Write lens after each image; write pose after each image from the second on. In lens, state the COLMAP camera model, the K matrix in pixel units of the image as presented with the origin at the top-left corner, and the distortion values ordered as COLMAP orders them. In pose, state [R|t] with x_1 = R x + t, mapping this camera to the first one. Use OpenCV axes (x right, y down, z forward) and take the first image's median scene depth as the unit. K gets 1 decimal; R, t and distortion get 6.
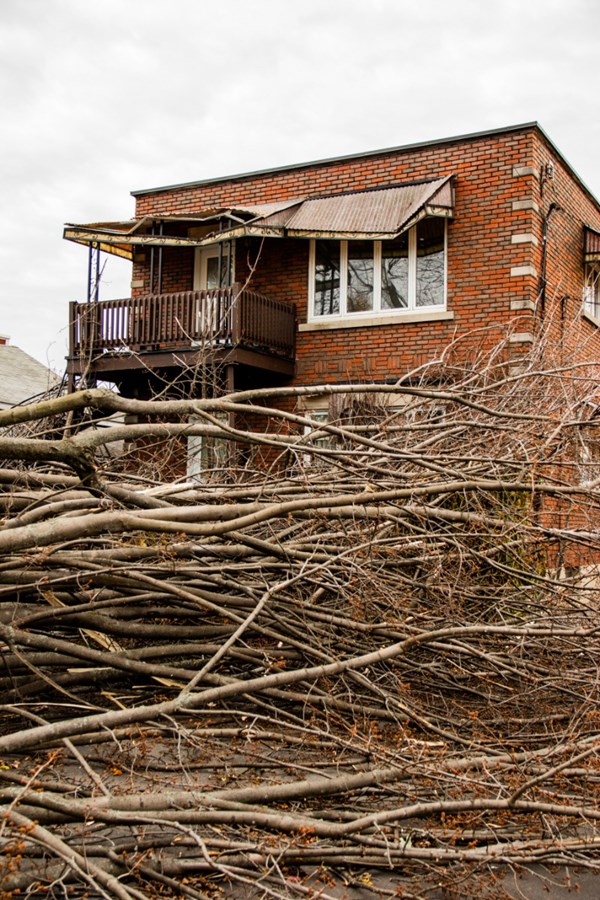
lens RADIAL K [[1031.0, 0, 302.3], [0, 1031.0, 459.8], [0, 0, 1]] dist [-0.077077, 0.469447]
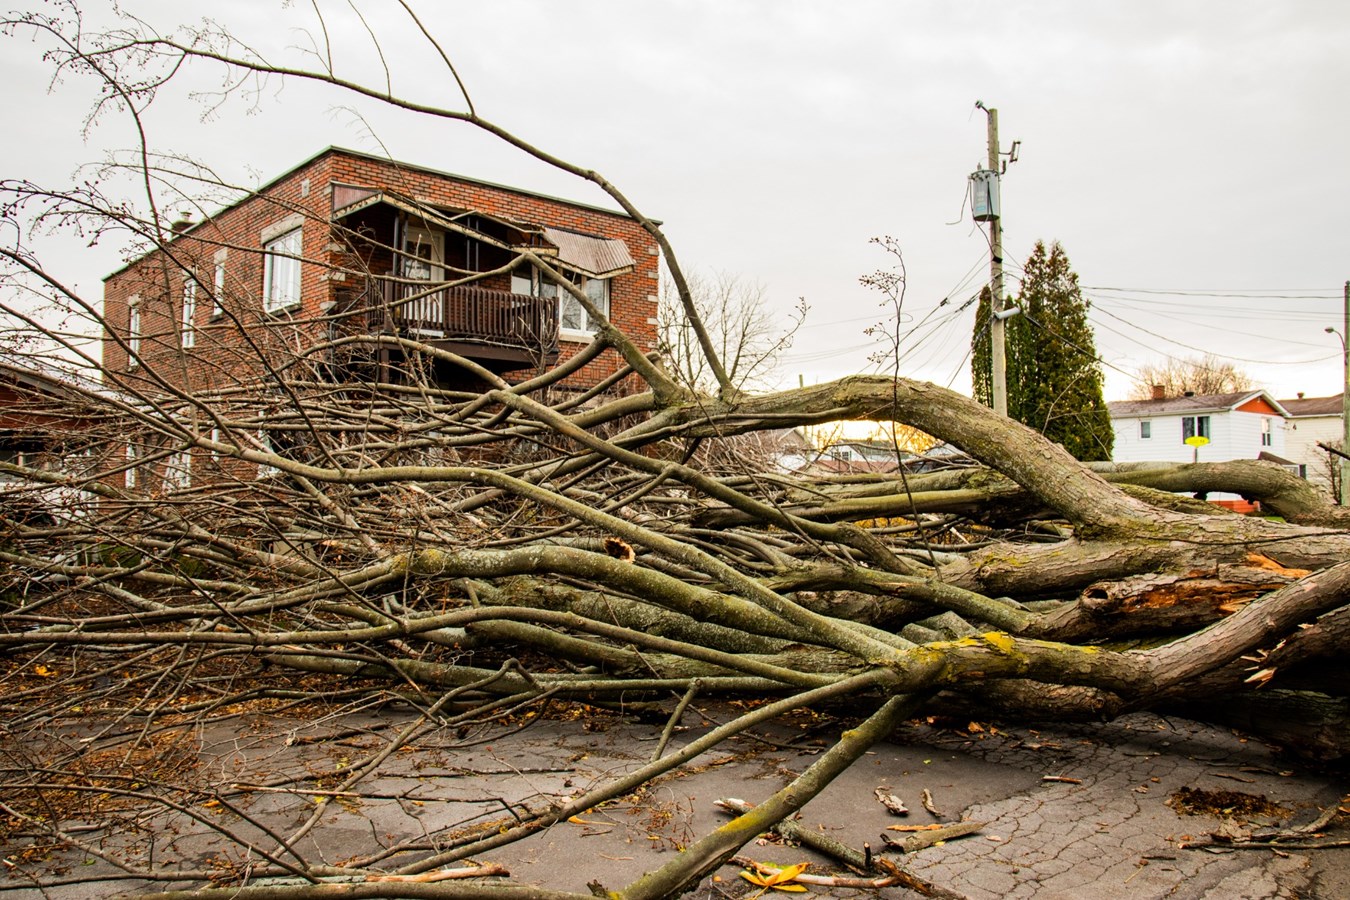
lens RADIAL K [[1062.2, 0, 679.7], [0, 1062.2, 445.6], [0, 0, 1]] dist [-0.136143, 0.126813]
pose [[0.301625, 0.020022, 0.953216, -1.151908], [-0.052627, 0.998605, -0.004322, -0.005583], [-0.951973, -0.048861, 0.302258, 0.492873]]
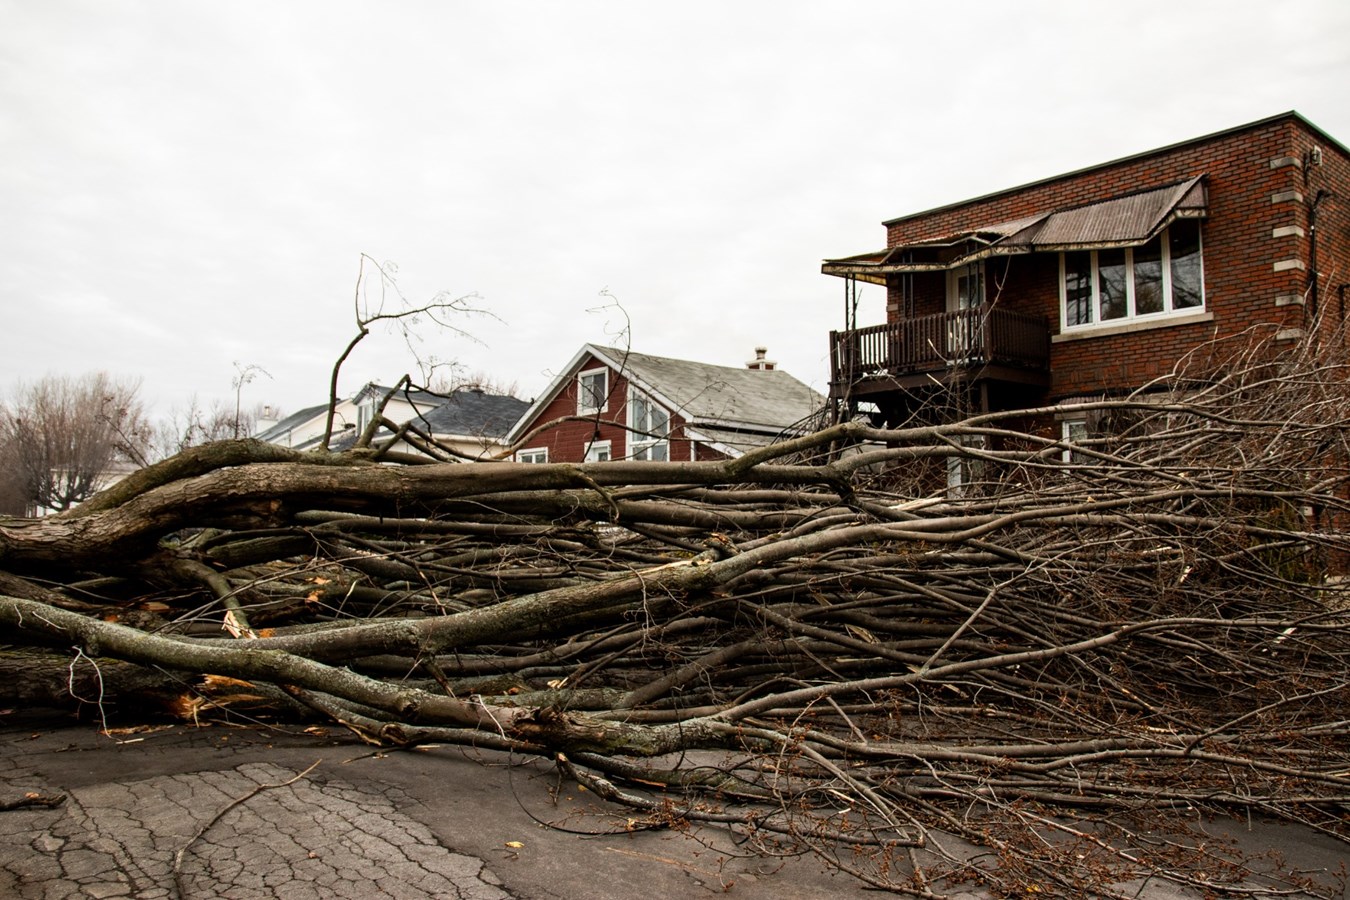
lens RADIAL K [[1062.2, 0, 679.7], [0, 1062.2, 445.6], [0, 0, 1]] dist [-0.136143, 0.126813]
pose [[0.930908, -0.044171, -0.362573, 0.025533], [0.034605, 0.998861, -0.032839, -0.003368], [0.363611, 0.018023, 0.931377, -0.093451]]
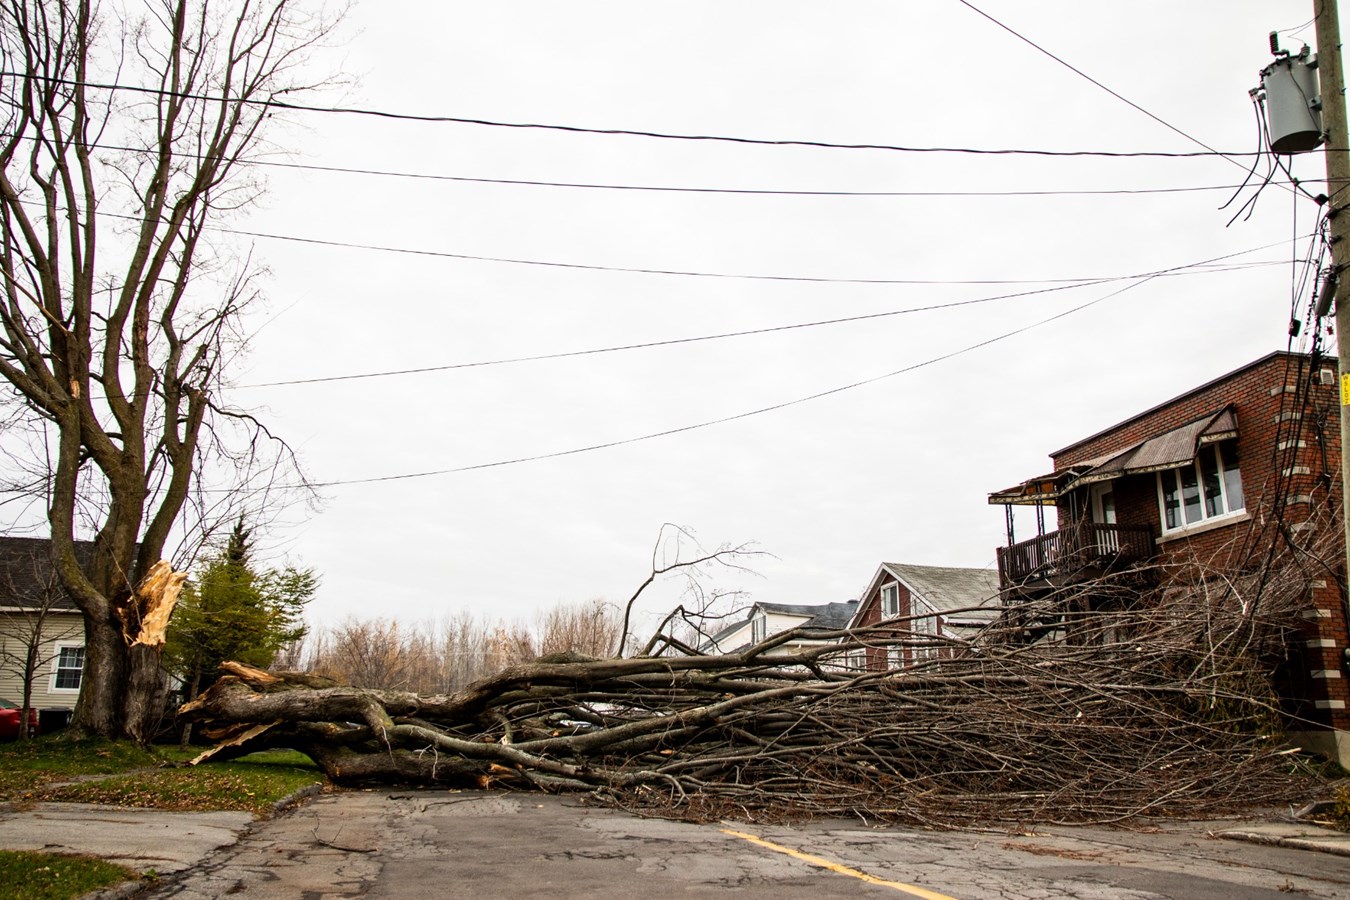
lens RADIAL K [[1063.2, 0, 664.5], [0, 1063.2, 440.3], [0, 0, 1]] dist [-0.119726, 0.112781]
pose [[0.664838, -0.219896, -0.713888, 0.575158], [0.054349, 0.967396, -0.247368, 0.036546], [0.745008, 0.125661, 0.655113, -0.318468]]
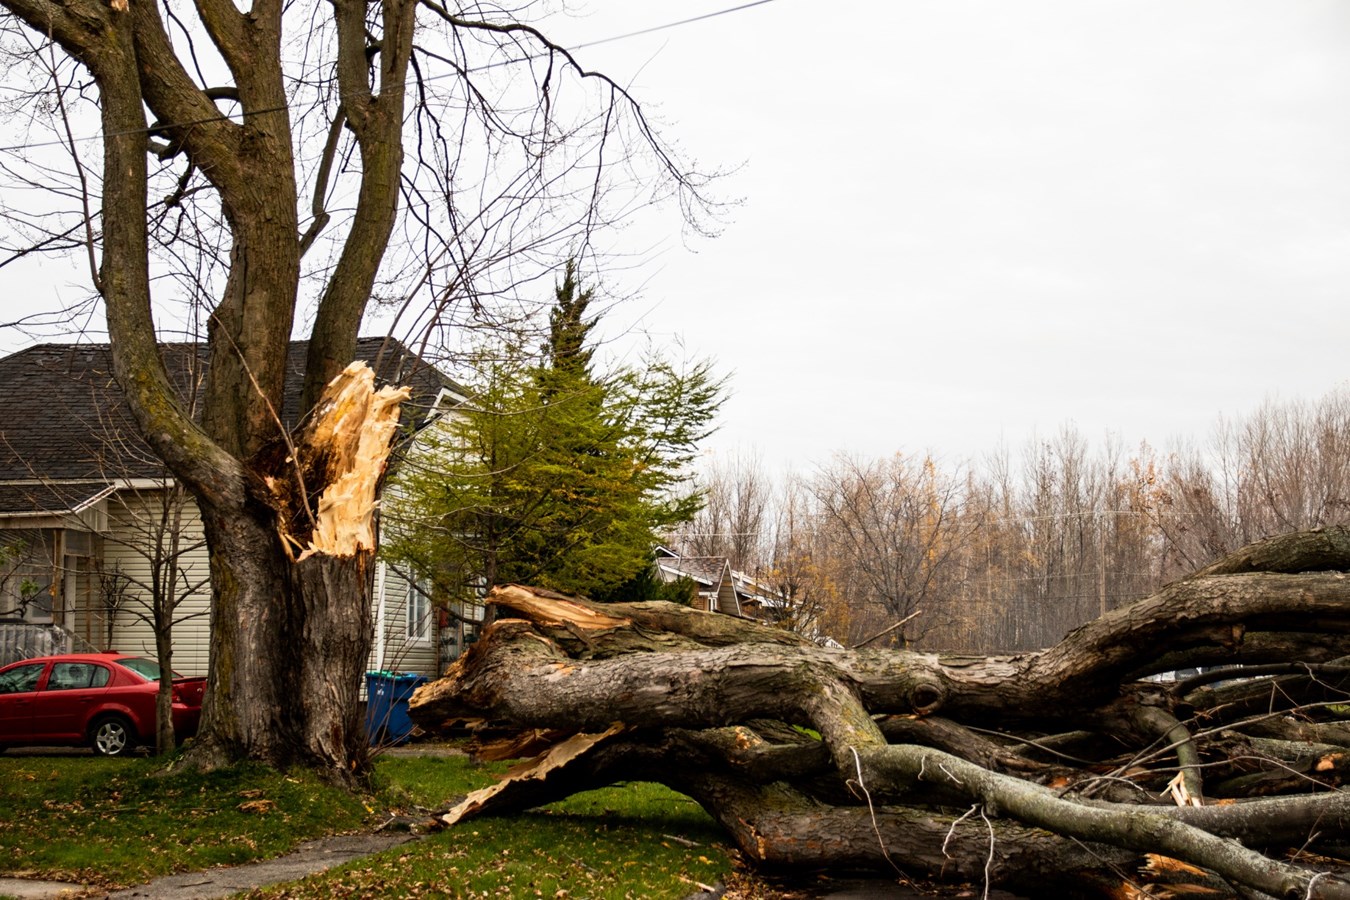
lens RADIAL K [[2078.1, 0, 675.0], [0, 2078.1, 450.0], [0, 0, 1]] dist [0.110892, 0.113002]
pose [[0.344965, -0.120222, -0.930884, 0.309853], [0.067712, 0.992367, -0.103069, 0.001569], [0.936170, -0.027477, 0.350473, -0.143980]]
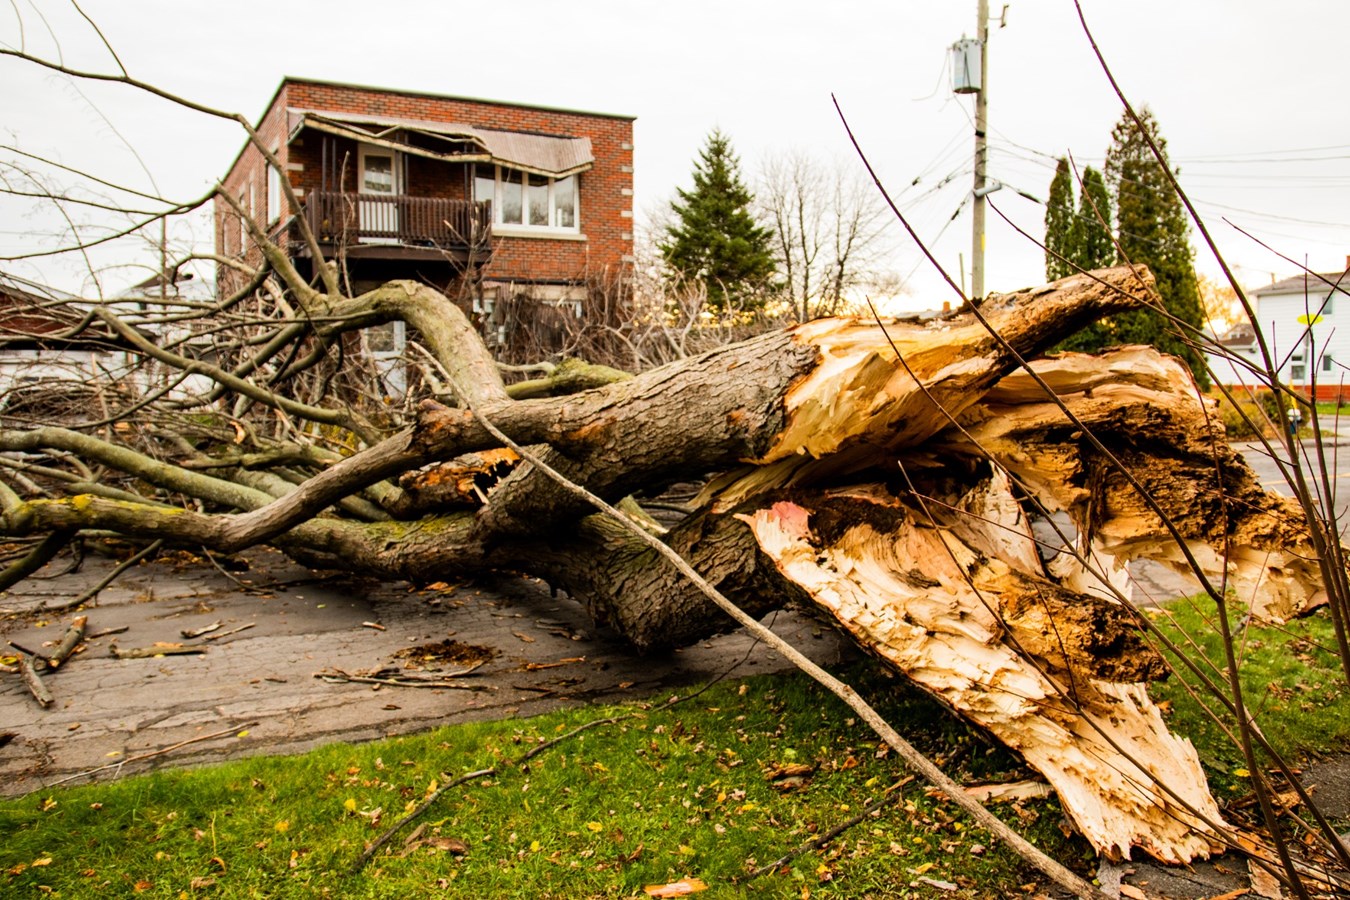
lens RADIAL K [[1062.2, 0, 679.7], [0, 1062.2, 445.6], [0, 0, 1]] dist [-0.136143, 0.126813]
pose [[0.523388, -0.082118, 0.848128, -1.054381], [-0.035187, 0.992413, 0.117803, -0.031314], [-0.851368, -0.091499, 0.516527, 0.103905]]
